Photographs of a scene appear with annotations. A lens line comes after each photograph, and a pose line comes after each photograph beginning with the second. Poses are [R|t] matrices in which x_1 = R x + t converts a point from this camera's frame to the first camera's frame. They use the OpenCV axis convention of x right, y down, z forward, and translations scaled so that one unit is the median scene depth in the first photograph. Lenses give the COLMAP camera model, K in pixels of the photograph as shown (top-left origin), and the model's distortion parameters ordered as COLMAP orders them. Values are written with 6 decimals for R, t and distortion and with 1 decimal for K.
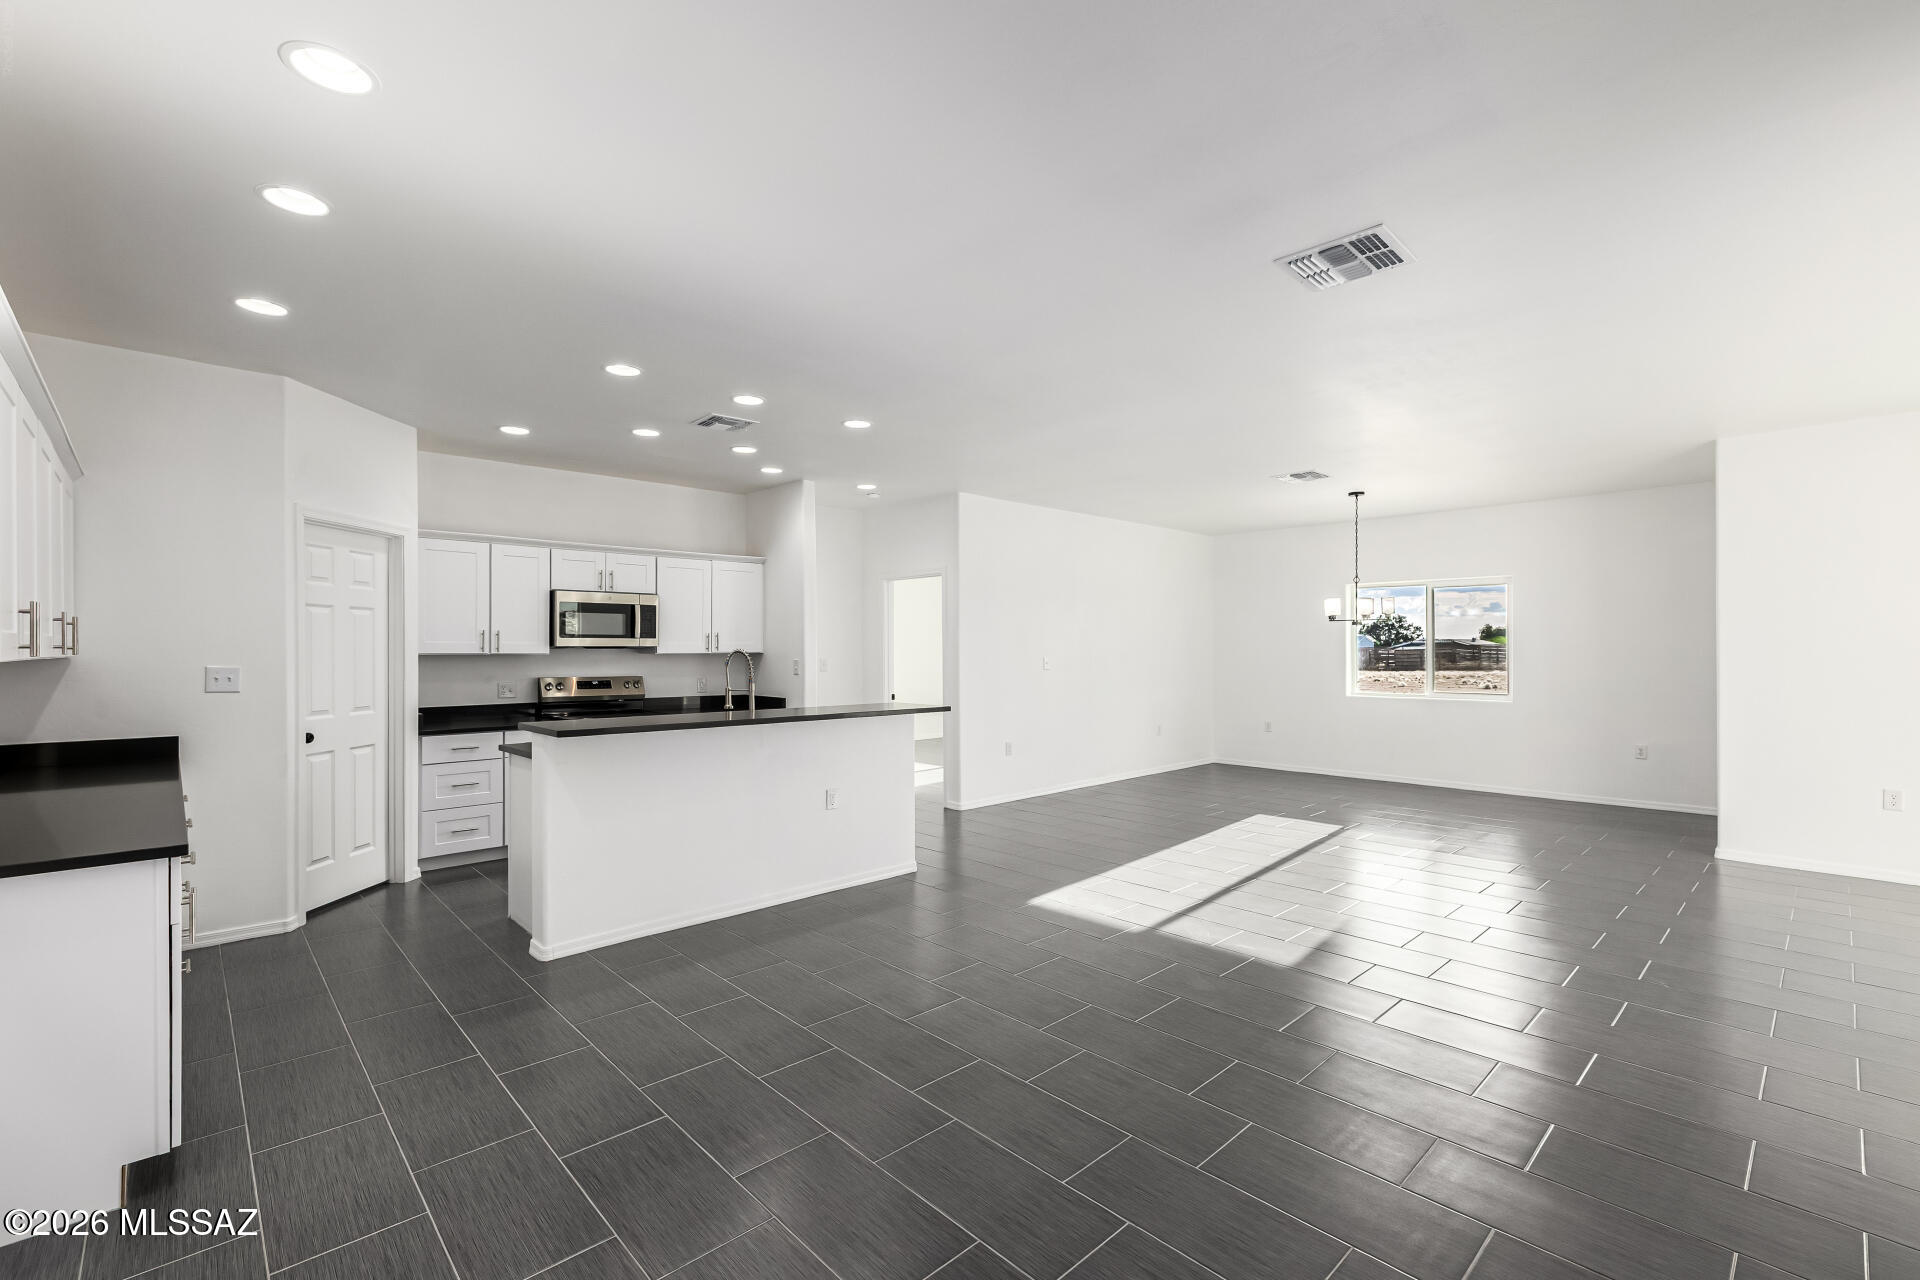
lens RADIAL K [[838.9, 0, 957.2], [0, 838.9, 649.1], [0, 0, 1]] dist [0.001500, 0.000210]
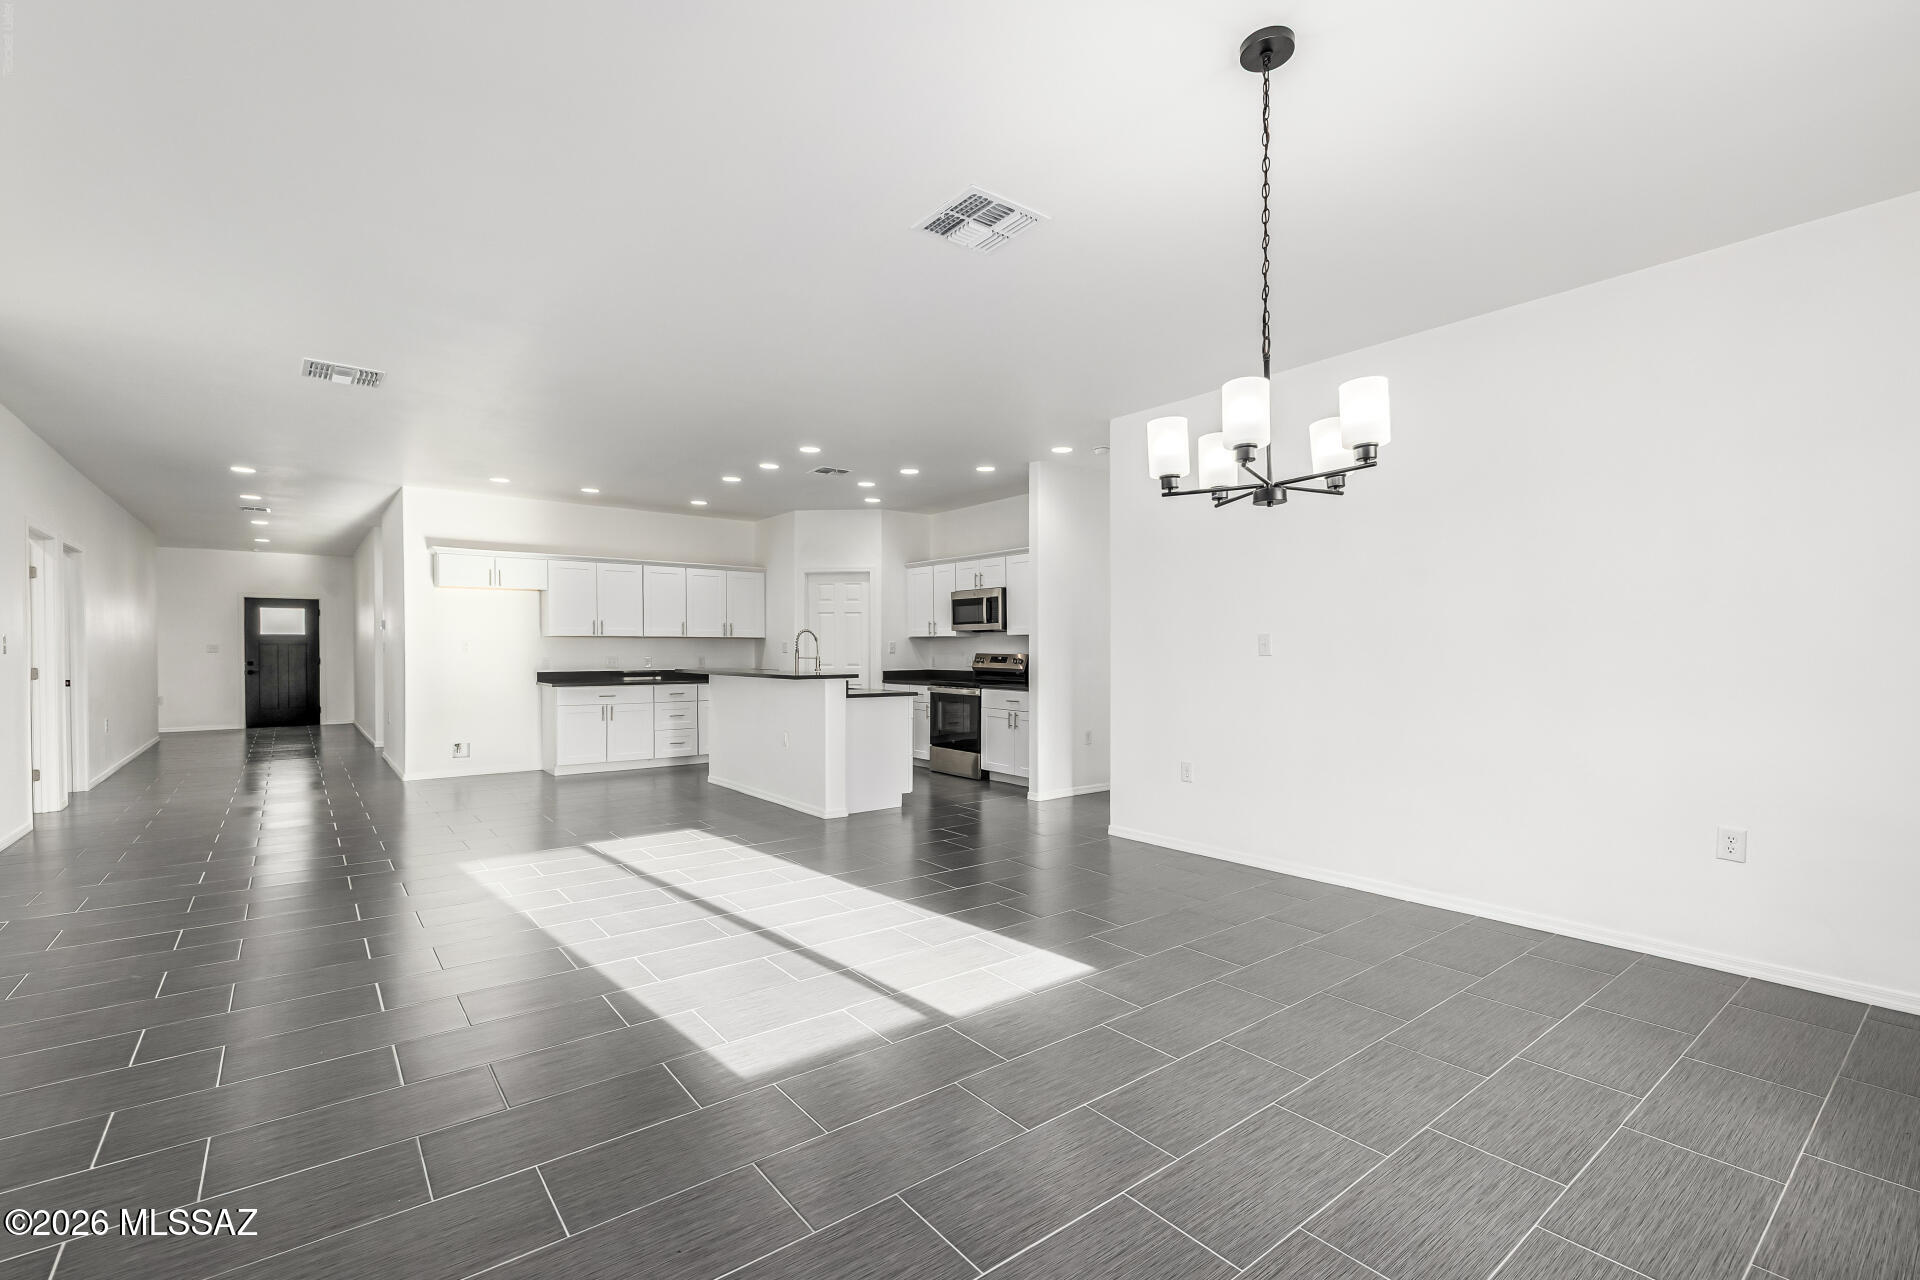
lens RADIAL K [[843.3, 0, 956.1], [0, 843.3, 663.6], [0, 0, 1]] dist [0.003761, 0.000608]
pose [[-0.092695, 0.019176, -0.995510, 0.860832], [0.001630, 0.999816, 0.019107, 0.022524], [0.995693, 0.000149, -0.092710, 1.019355]]
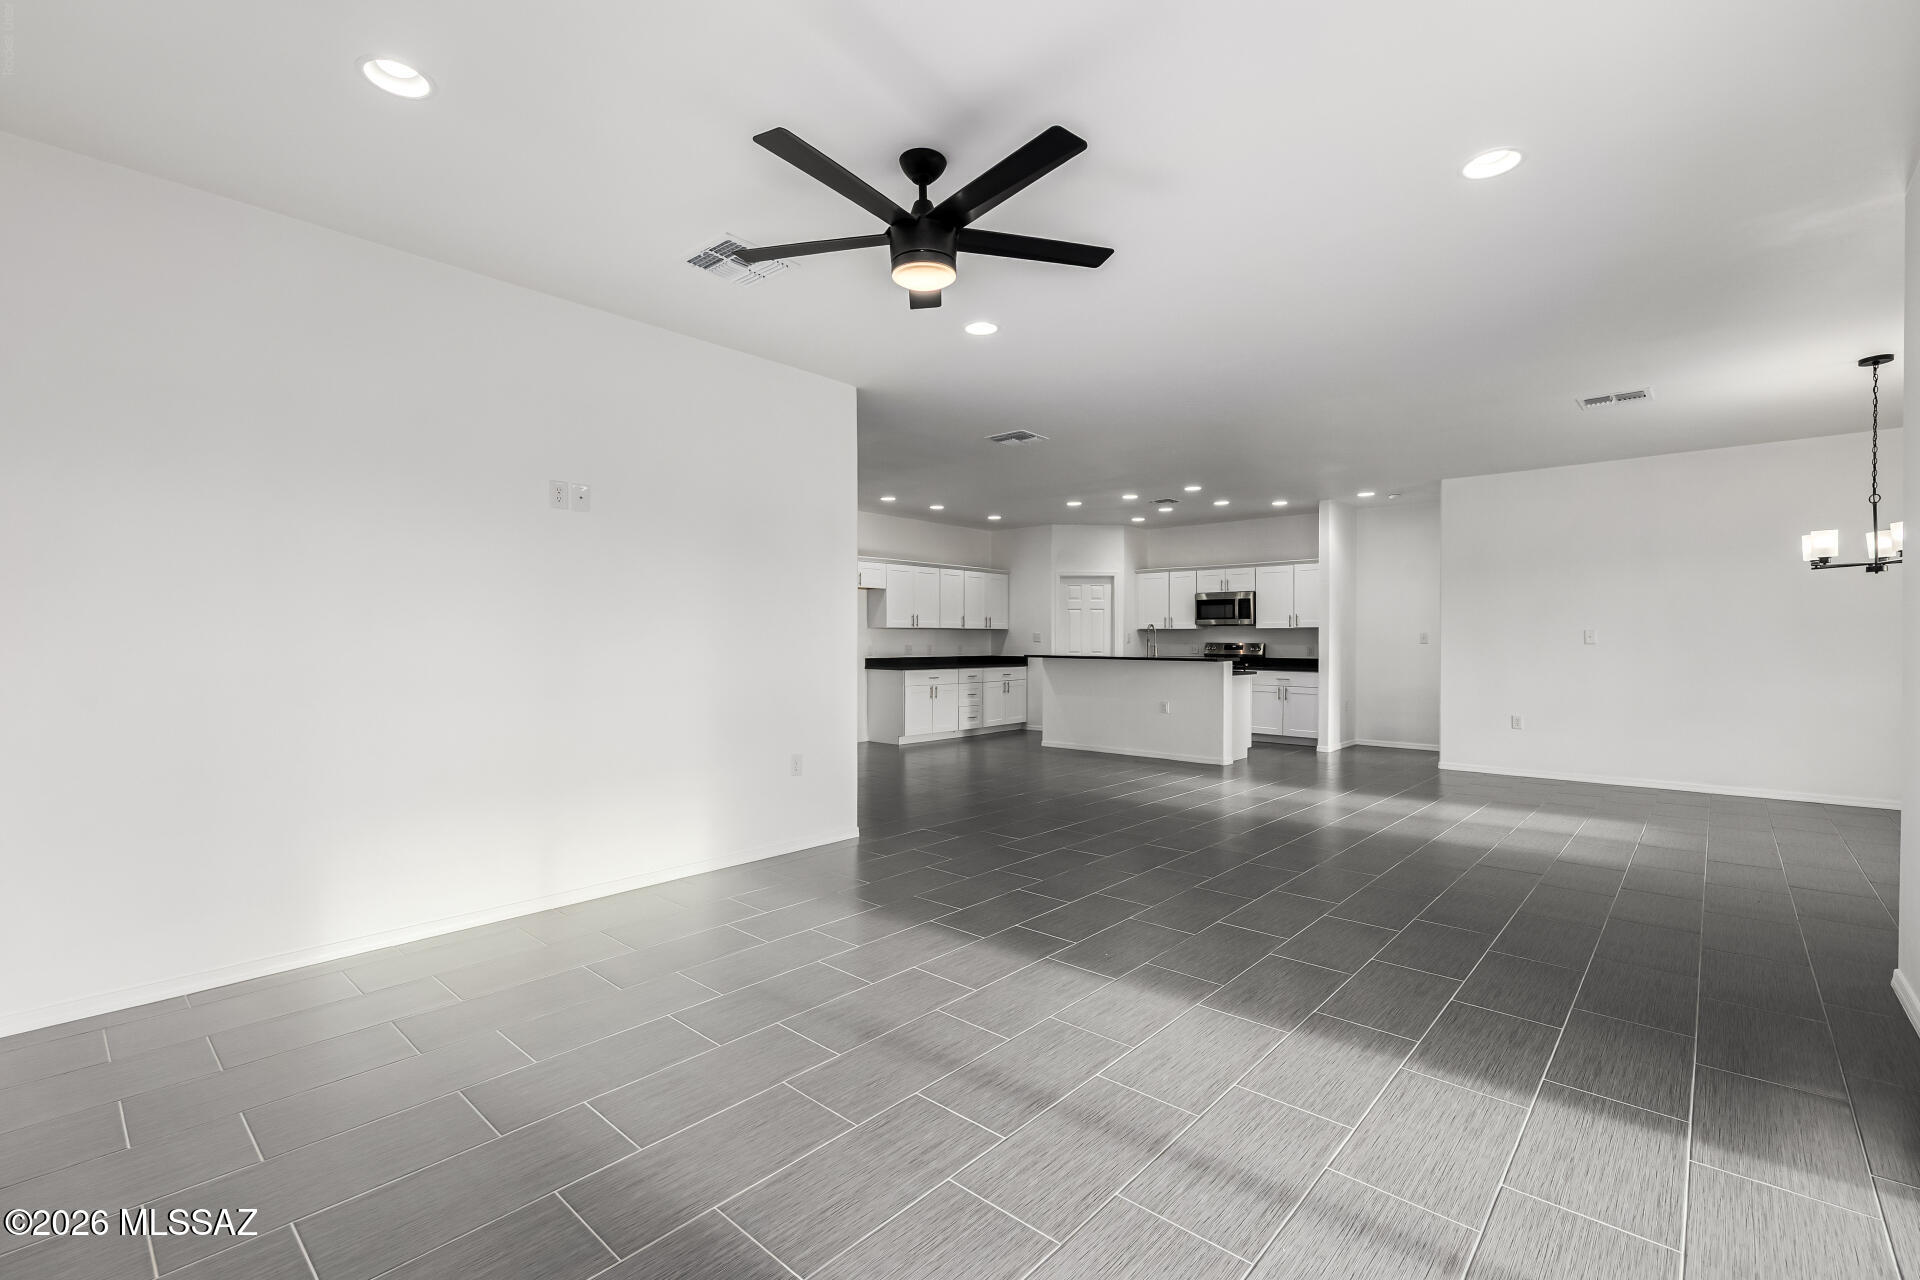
lens RADIAL K [[833.7, 0, 952.6], [0, 833.7, 646.4], [0, 0, 1]] dist [0.001899, 0.000312]
pose [[0.073114, 0.011806, -0.997254, 1.147873], [-0.000272, 0.999930, 0.011817, 0.020179], [0.997324, -0.000593, 0.073112, 0.306441]]
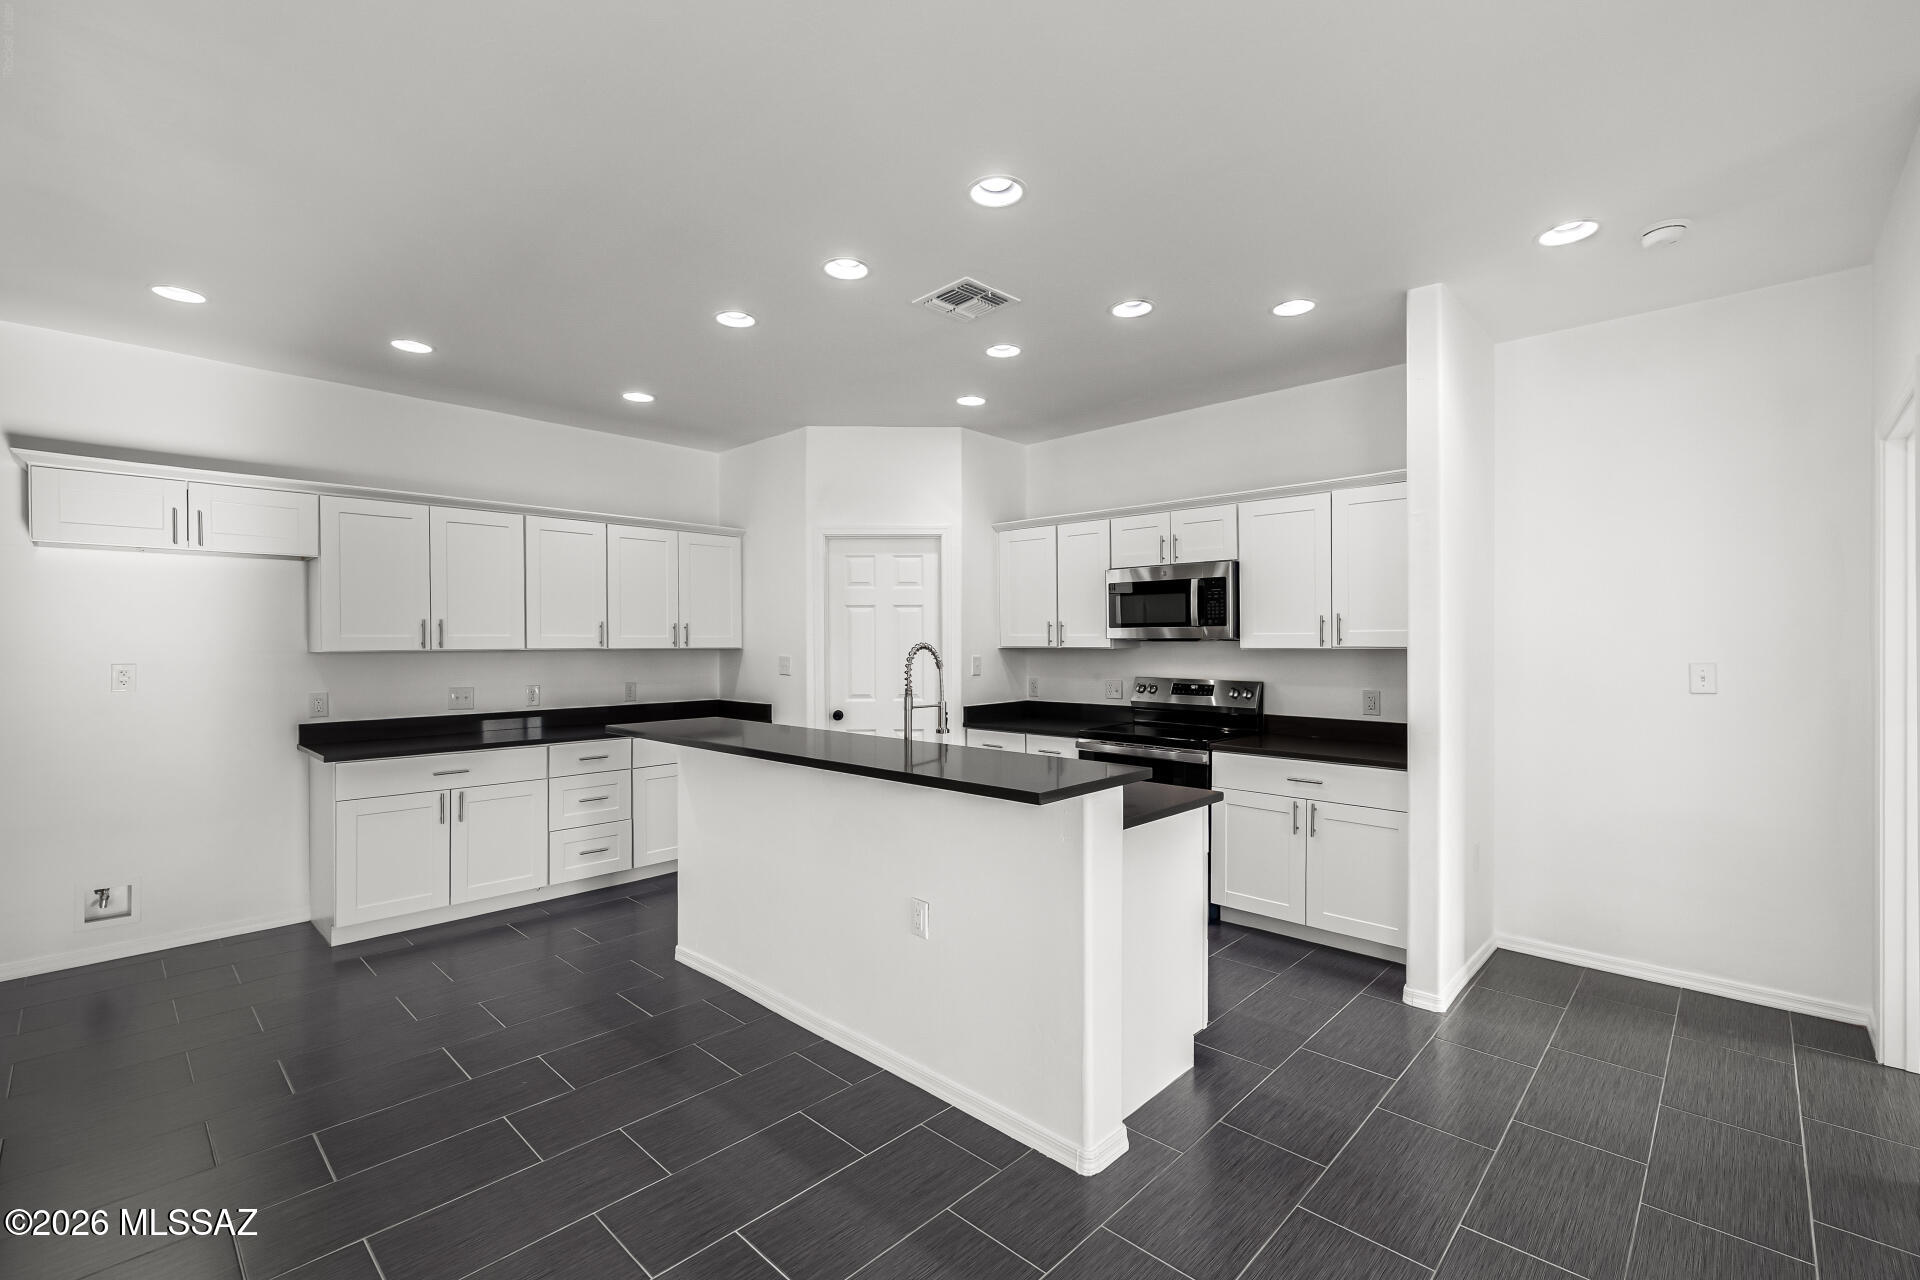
lens RADIAL K [[833.7, 0, 952.6], [0, 833.7, 646.4], [0, 0, 1]] dist [0.001899, 0.000312]
pose [[0.048279, 0.007597, -0.998805, 0.287880], [0.004116, 0.999961, 0.007805, -0.002463], [0.998825, -0.004487, 0.048246, 0.724245]]
